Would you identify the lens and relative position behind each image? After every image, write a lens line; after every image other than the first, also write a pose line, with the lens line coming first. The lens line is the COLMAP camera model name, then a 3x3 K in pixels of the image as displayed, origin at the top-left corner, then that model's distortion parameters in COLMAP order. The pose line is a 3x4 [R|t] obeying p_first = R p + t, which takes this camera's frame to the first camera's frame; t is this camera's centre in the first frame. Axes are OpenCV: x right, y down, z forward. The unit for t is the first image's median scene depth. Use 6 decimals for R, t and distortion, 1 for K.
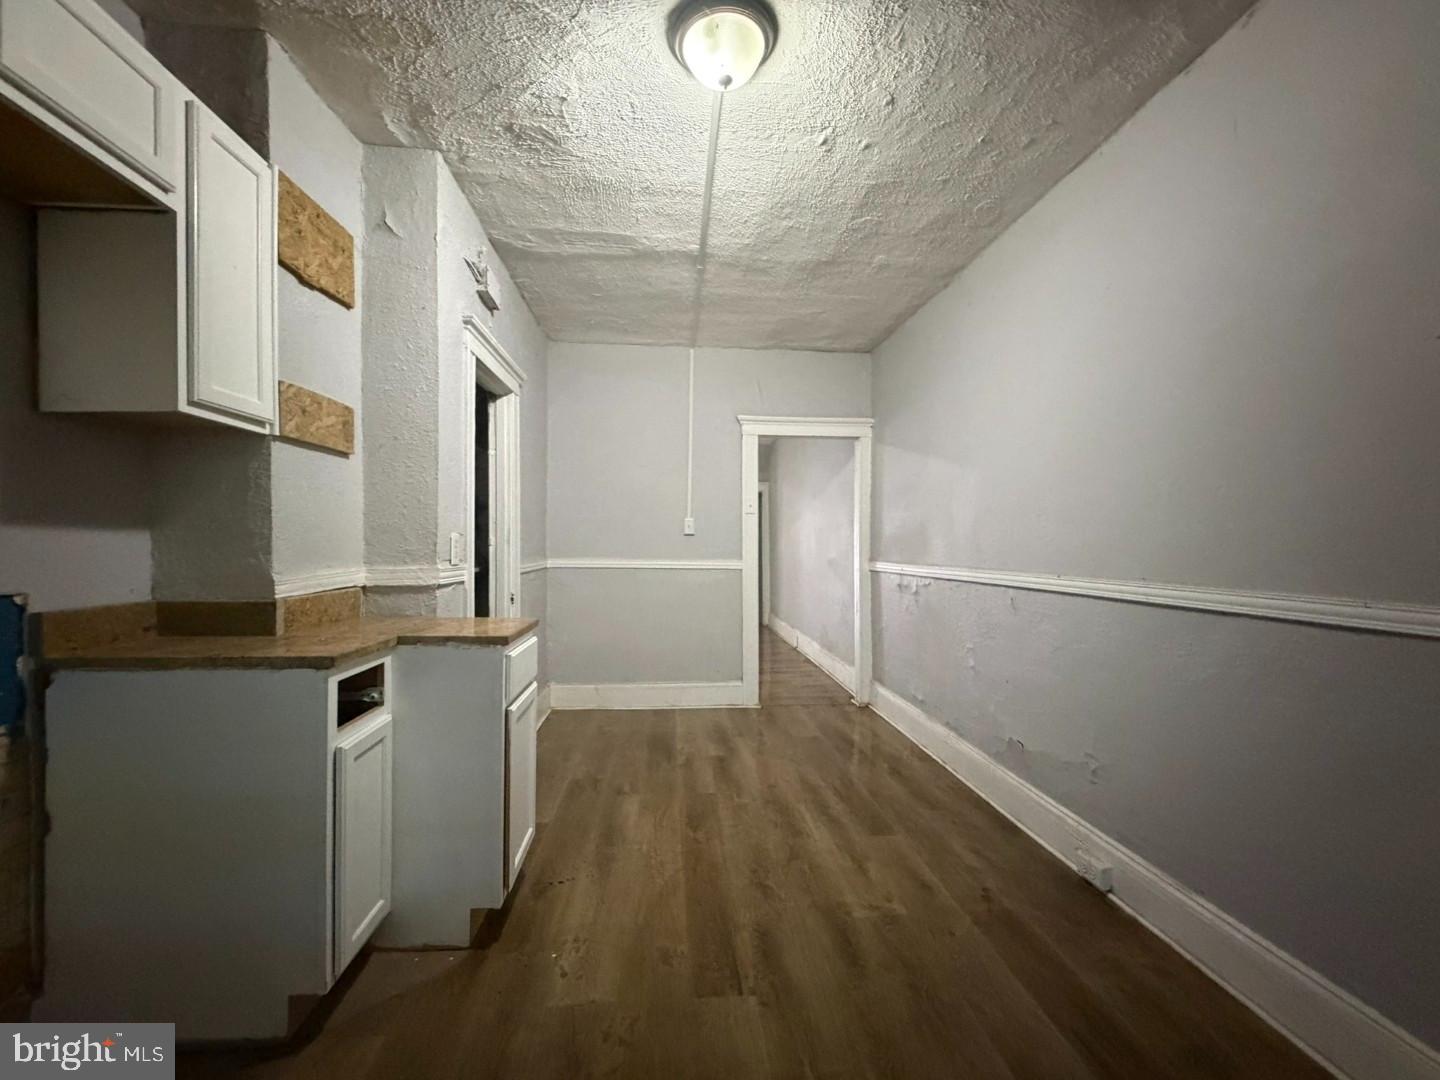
lens RADIAL K [[575.5, 0, 720.0], [0, 575.5, 540.0], [0, 0, 1]] dist [-0.000165, 0.000166]
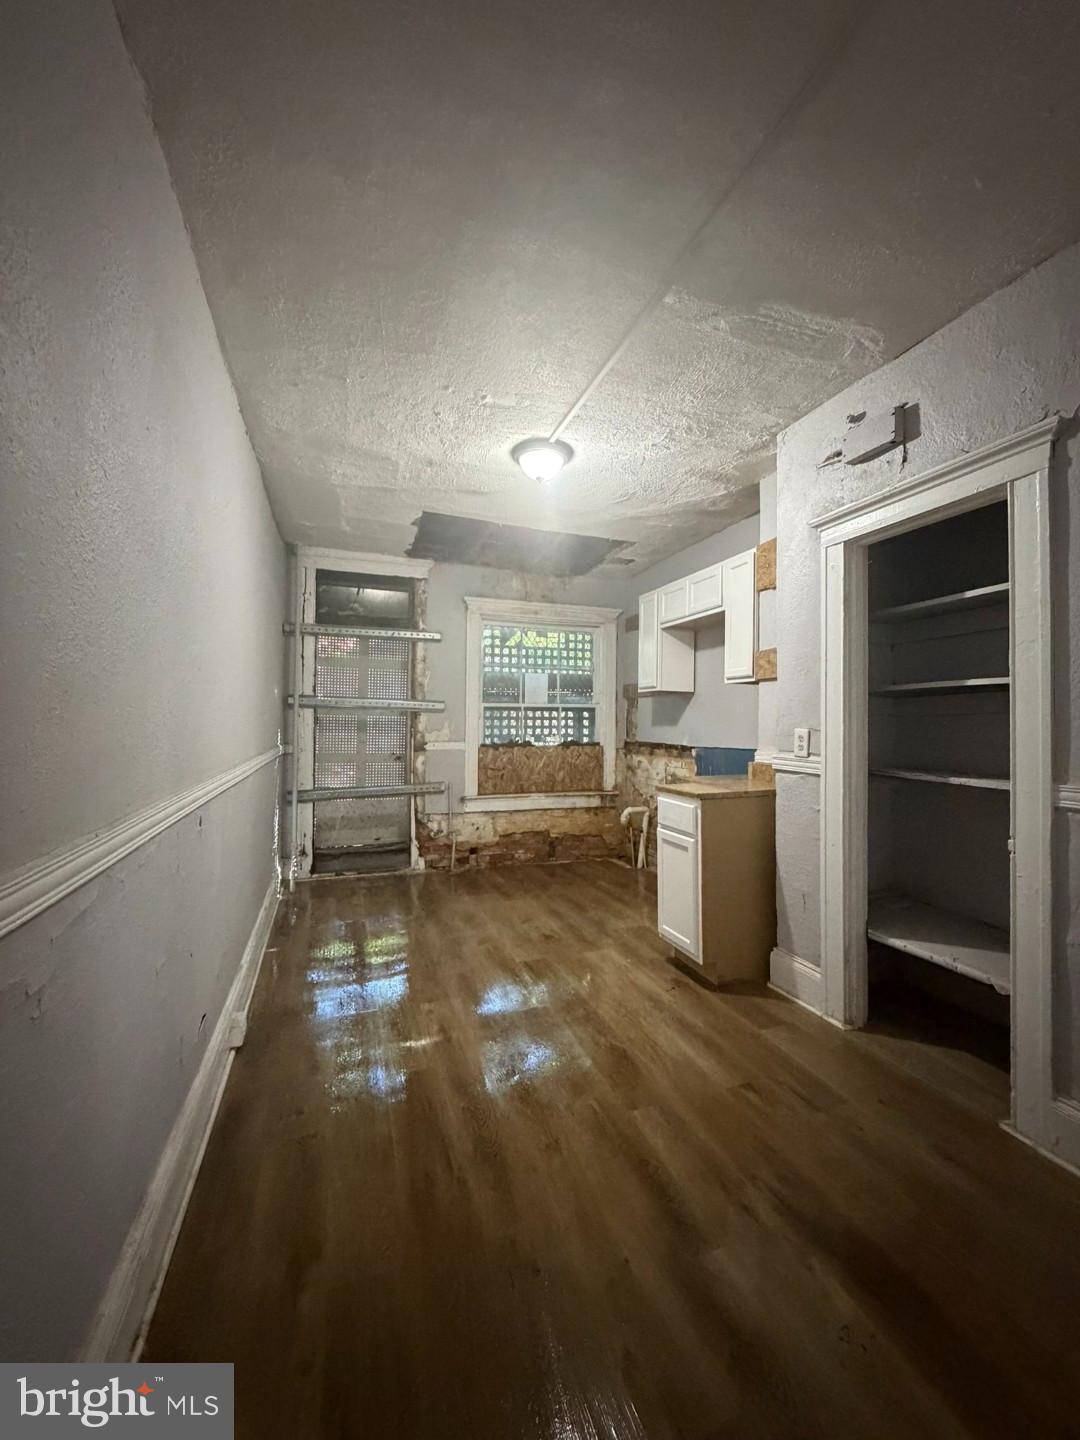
lens RADIAL K [[575.5, 0, 540.0], [0, 575.5, 720.0], [0, 0, 1]] dist [-0.000165, 0.000166]
pose [[-0.971217, -0.011365, -0.237923, 0.290413], [-0.009871, 0.999923, -0.007469, -0.013121], [0.237990, -0.004905, -0.971255, 1.845384]]
